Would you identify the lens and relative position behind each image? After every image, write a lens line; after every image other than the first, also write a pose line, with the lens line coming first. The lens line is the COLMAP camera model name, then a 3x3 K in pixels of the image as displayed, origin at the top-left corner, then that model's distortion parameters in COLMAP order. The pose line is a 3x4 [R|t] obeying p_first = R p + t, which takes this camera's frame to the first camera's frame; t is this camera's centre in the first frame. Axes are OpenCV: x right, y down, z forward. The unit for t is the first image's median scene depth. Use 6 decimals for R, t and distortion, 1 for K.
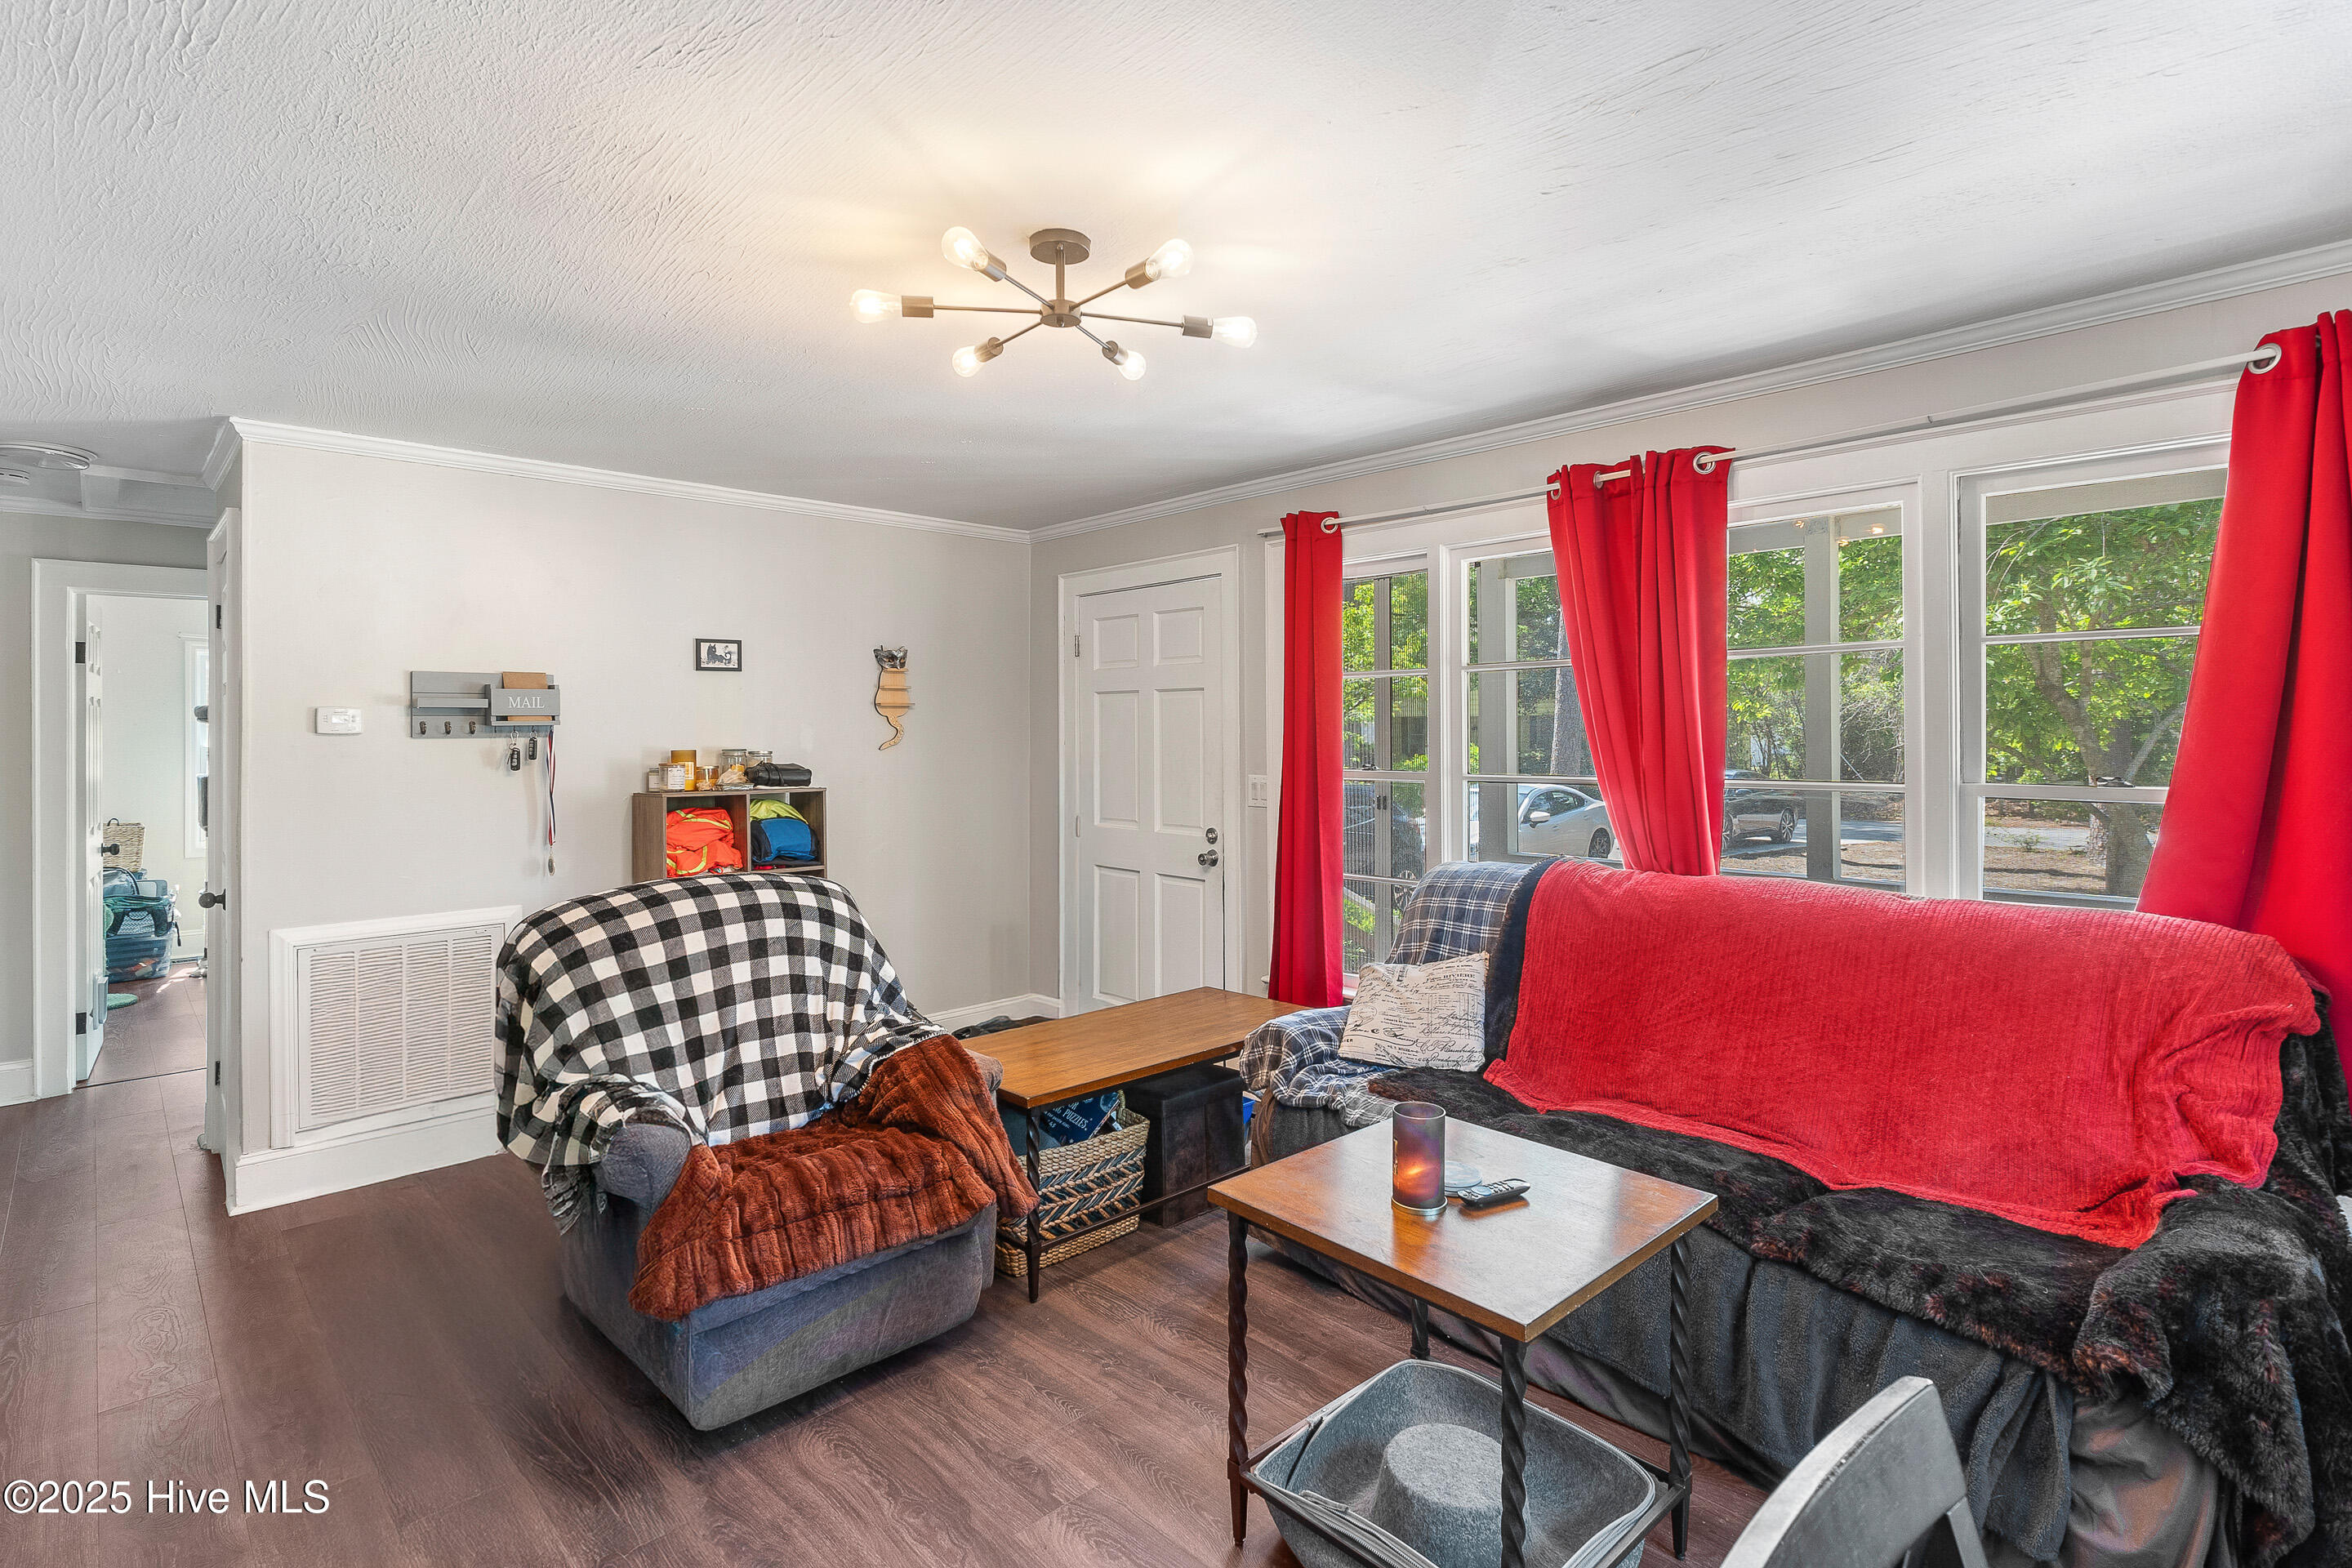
lens RADIAL K [[1127.4, 0, 1173.6], [0, 1127.4, 740.2], [0, 0, 1]] dist [-0.002180, 0.000301]
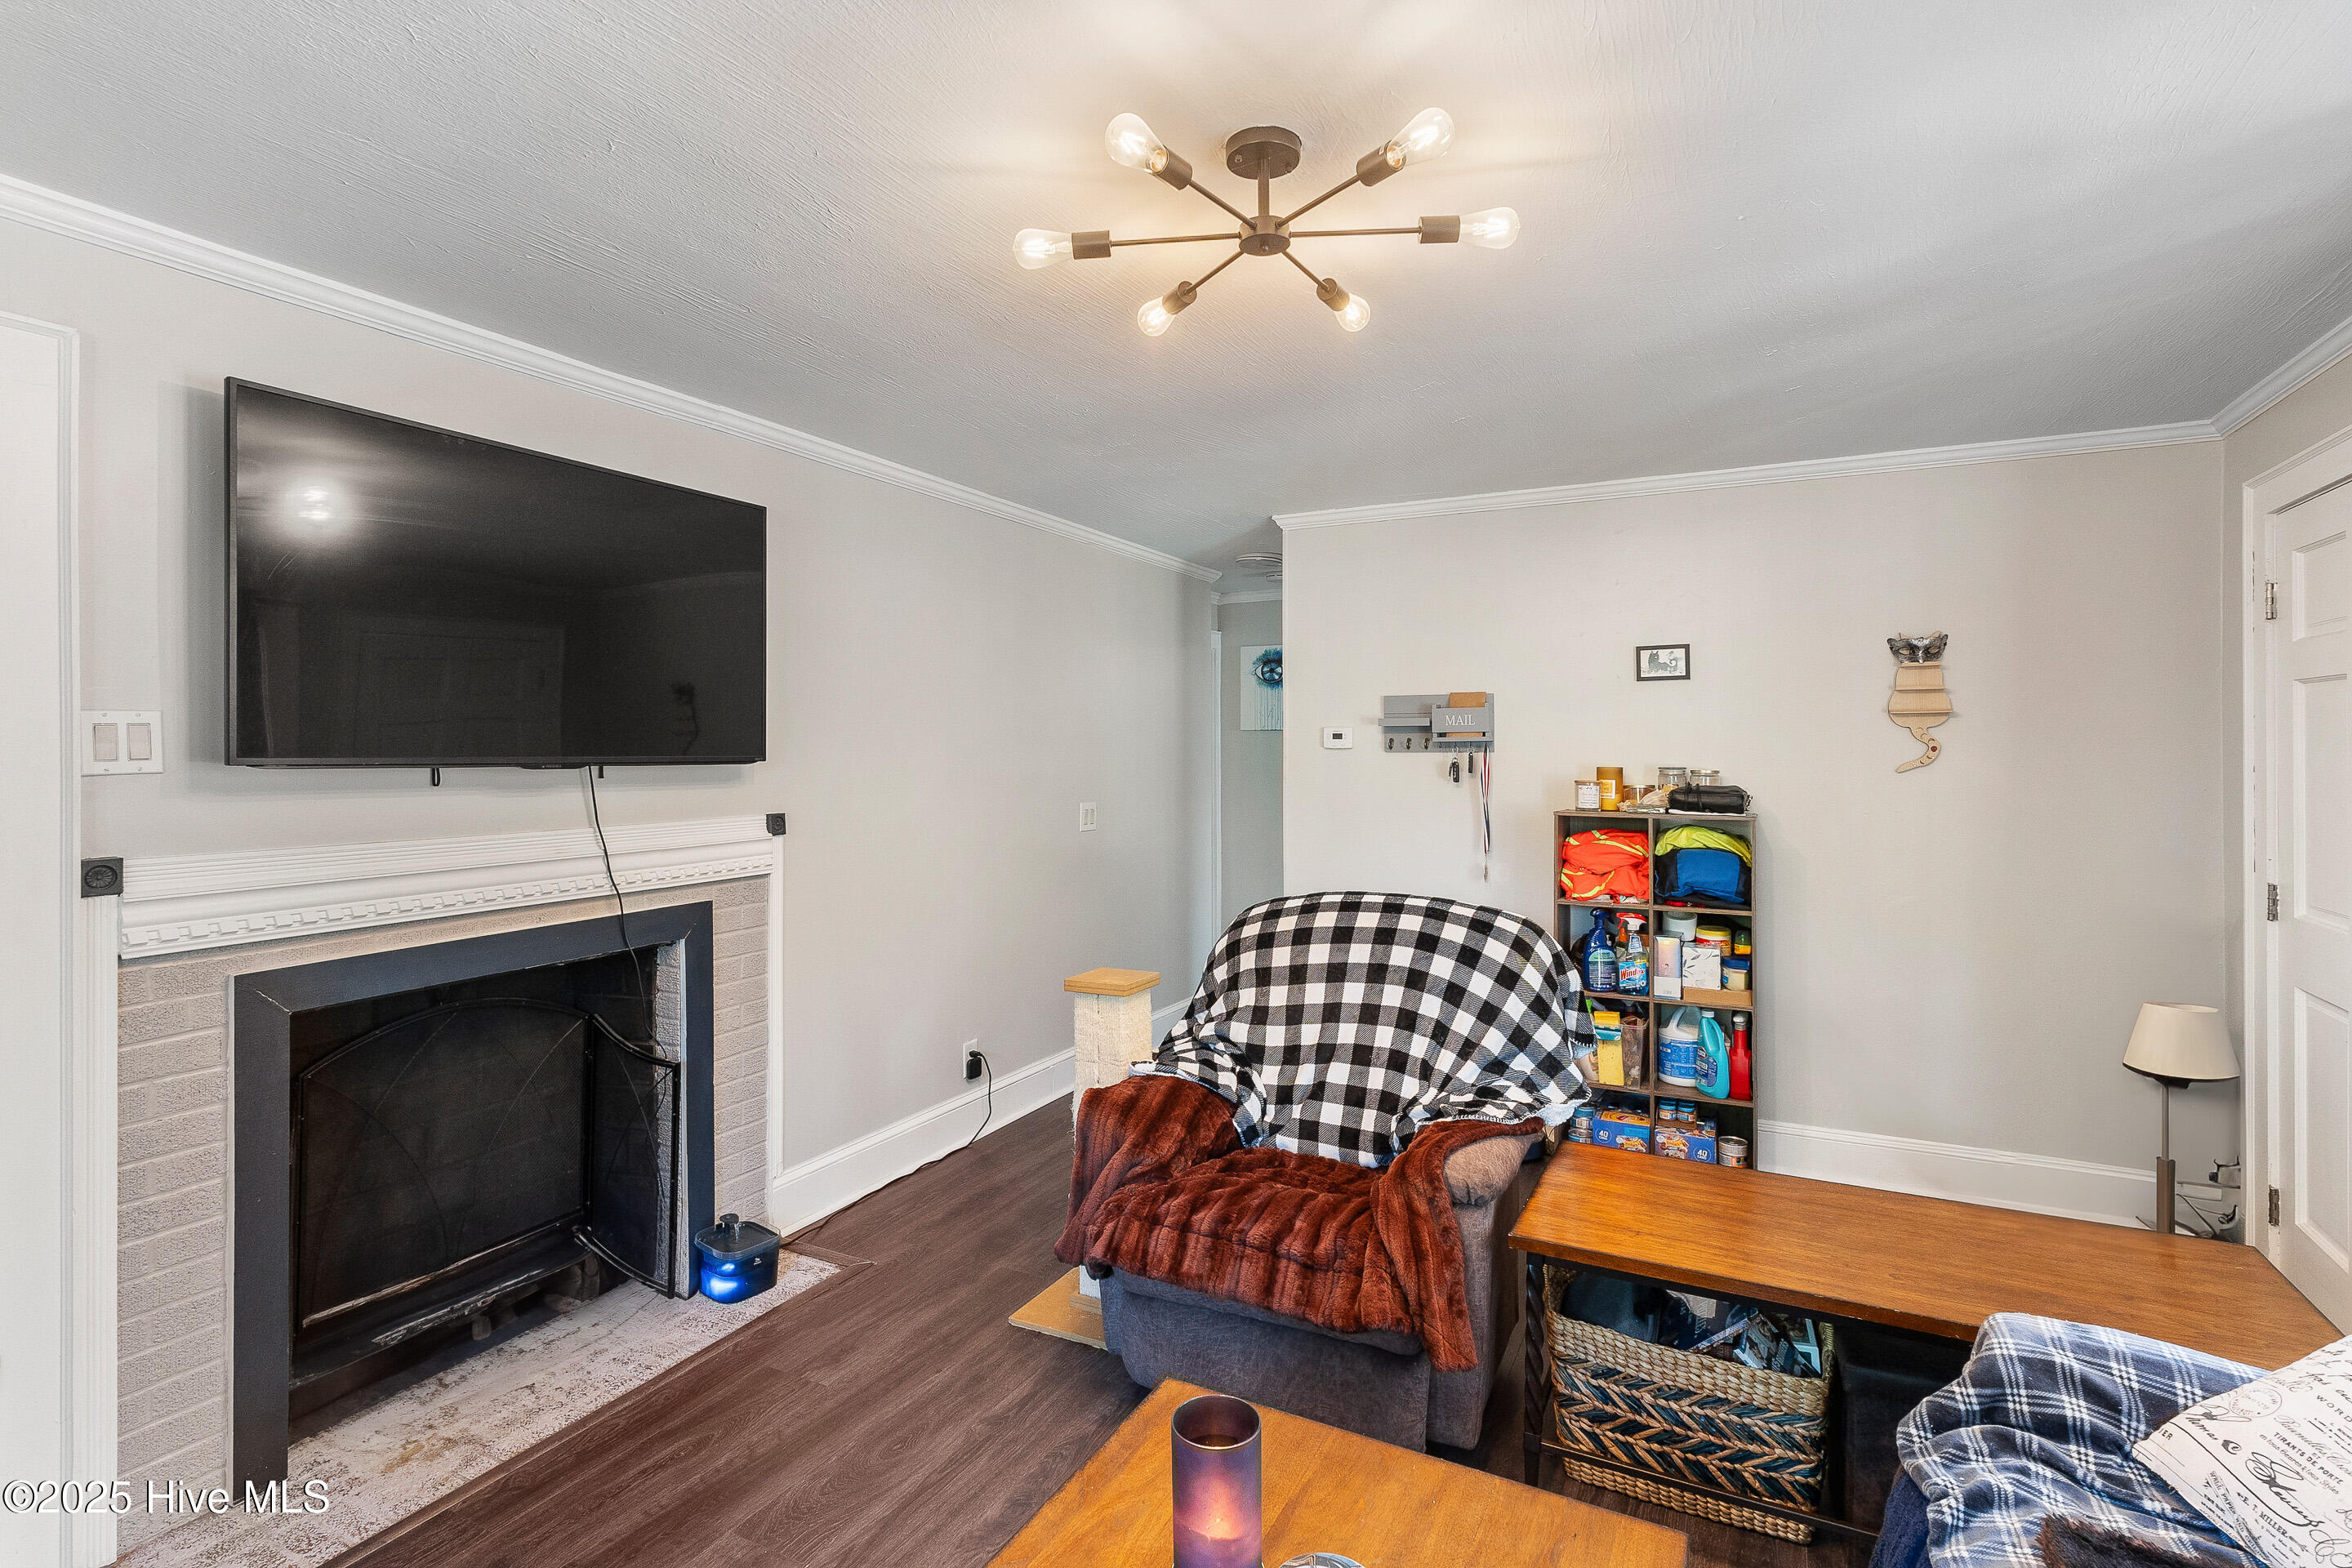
lens RADIAL K [[1127.4, 0, 1173.6], [0, 1127.4, 740.2], [0, 0, 1]] dist [-0.002180, 0.000301]
pose [[0.338879, 0.000767, -0.940830, 0.362058], [-0.007757, 0.999968, -0.001979, -0.009770], [0.940798, 0.007968, 0.338874, 0.372414]]
